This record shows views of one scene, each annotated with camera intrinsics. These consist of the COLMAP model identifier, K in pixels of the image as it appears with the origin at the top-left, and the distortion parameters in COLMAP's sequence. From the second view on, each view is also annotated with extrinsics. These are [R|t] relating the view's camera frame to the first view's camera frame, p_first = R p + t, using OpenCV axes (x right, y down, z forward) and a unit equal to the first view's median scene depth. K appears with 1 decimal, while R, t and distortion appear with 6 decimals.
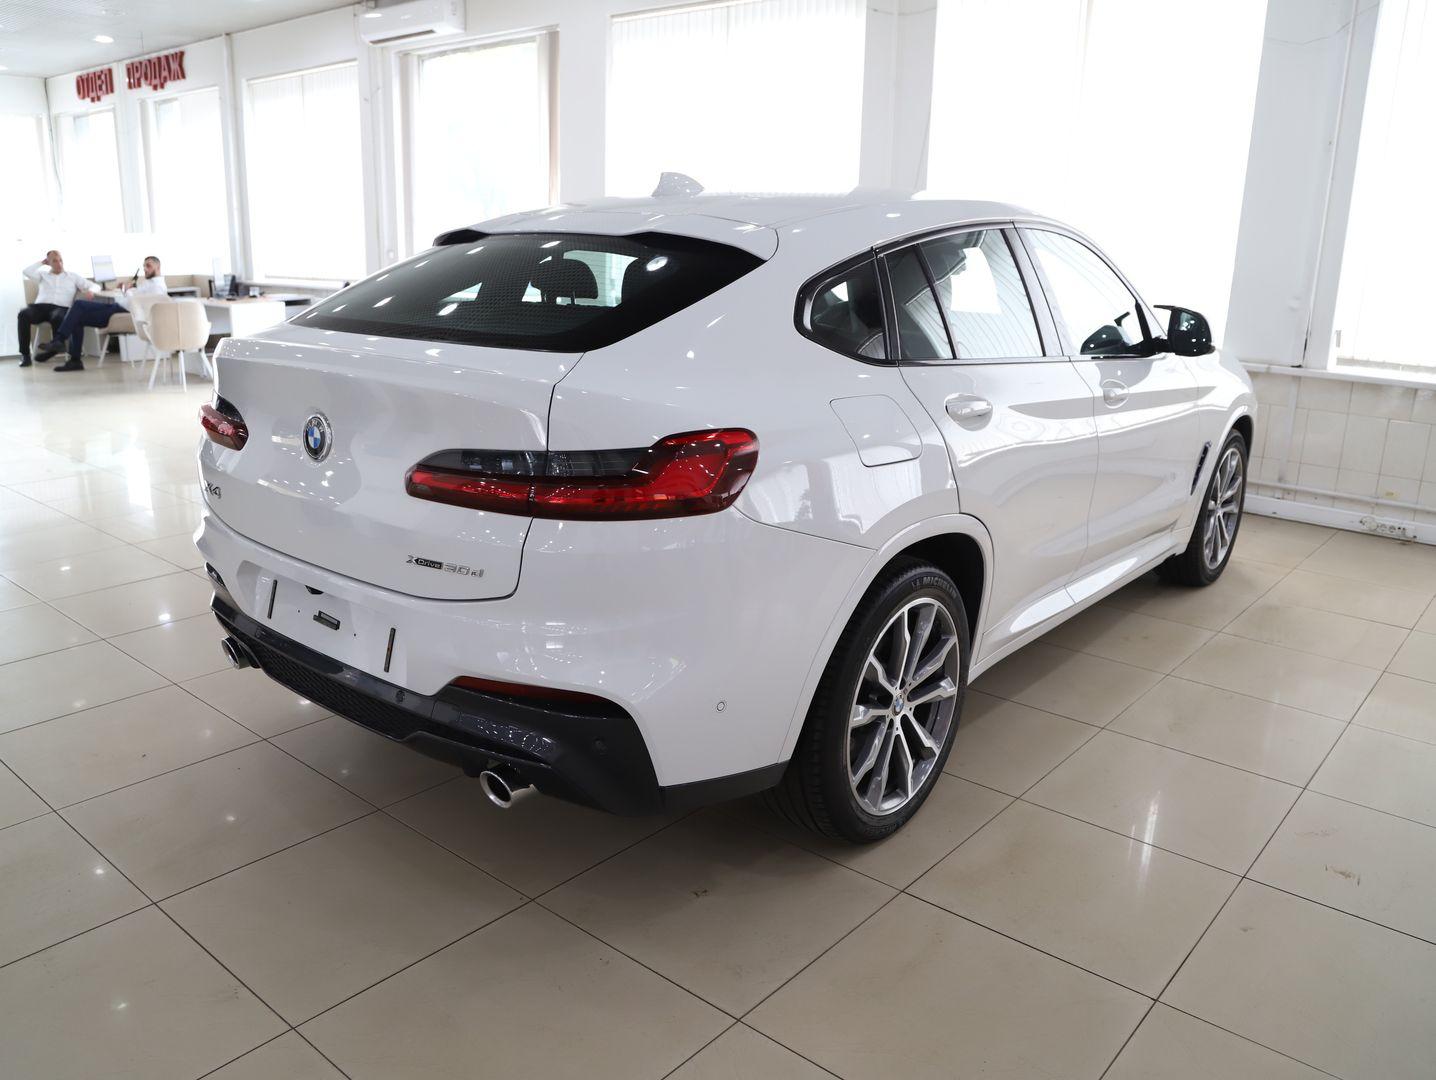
lens RADIAL K [[1126.1, 0, 671.3], [0, 1126.1, 539.0], [0, 0, 1]] dist [-0.108376, 0.002837]
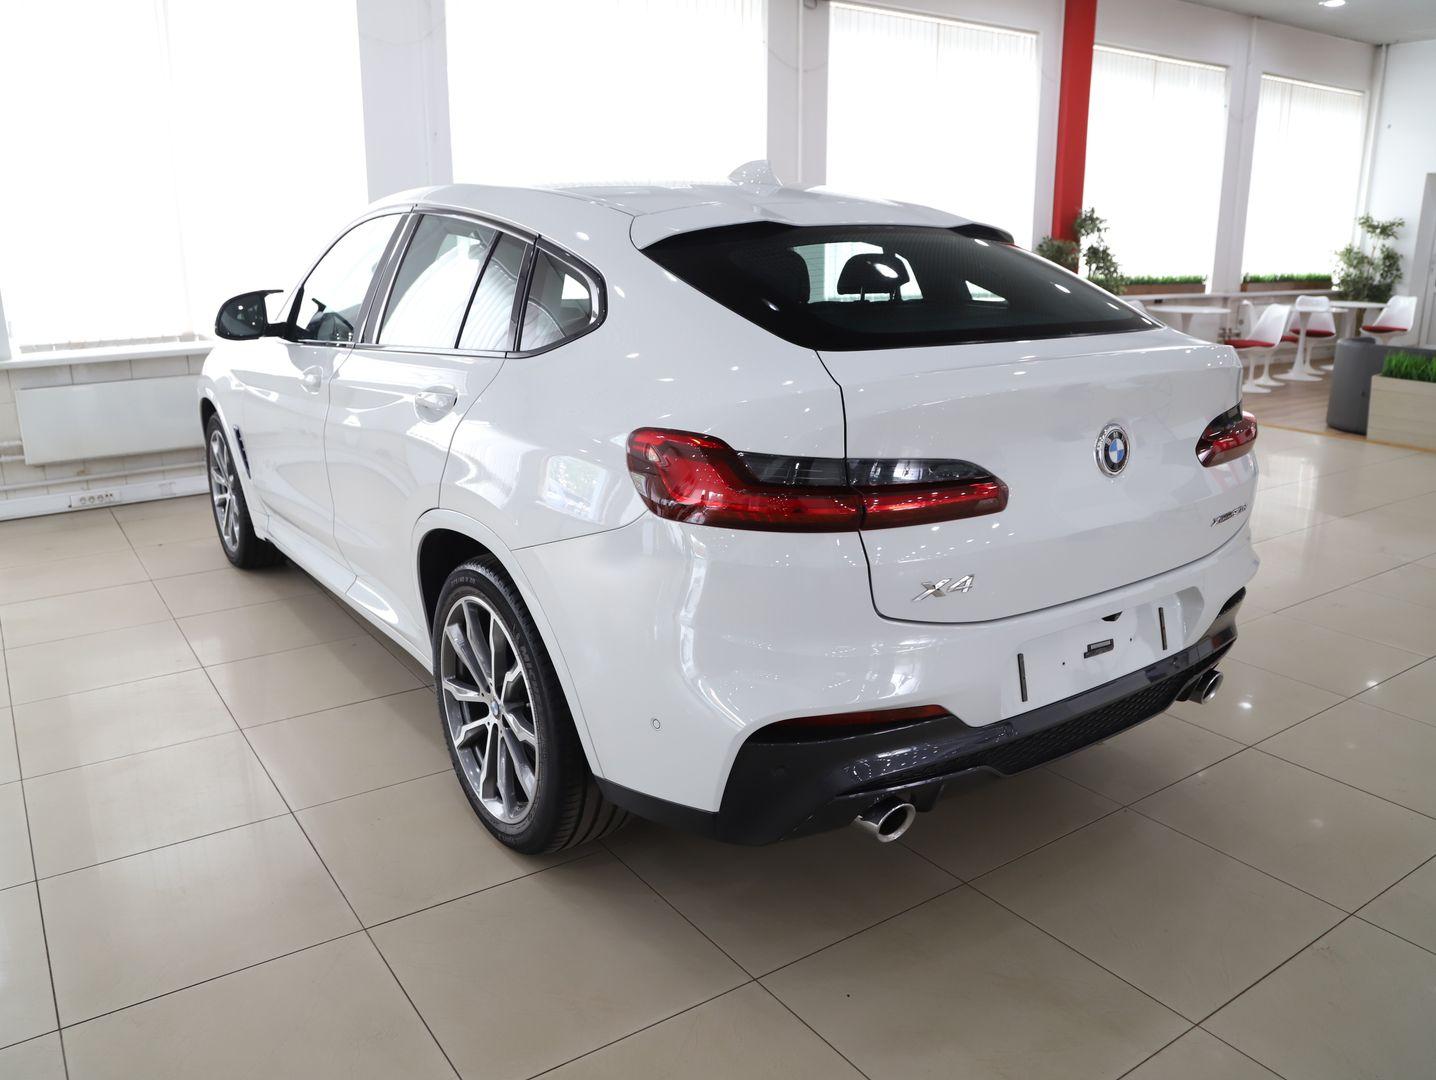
lens RADIAL K [[1126.1, 0, 671.3], [0, 1126.1, 539.0], [0, 0, 1]] dist [-0.108376, 0.002837]
pose [[0.263513, -0.273396, 0.925103, -1.063036], [0.264630, 0.942695, 0.203216, -0.253341], [-0.927648, 0.191260, 0.320762, 0.881024]]
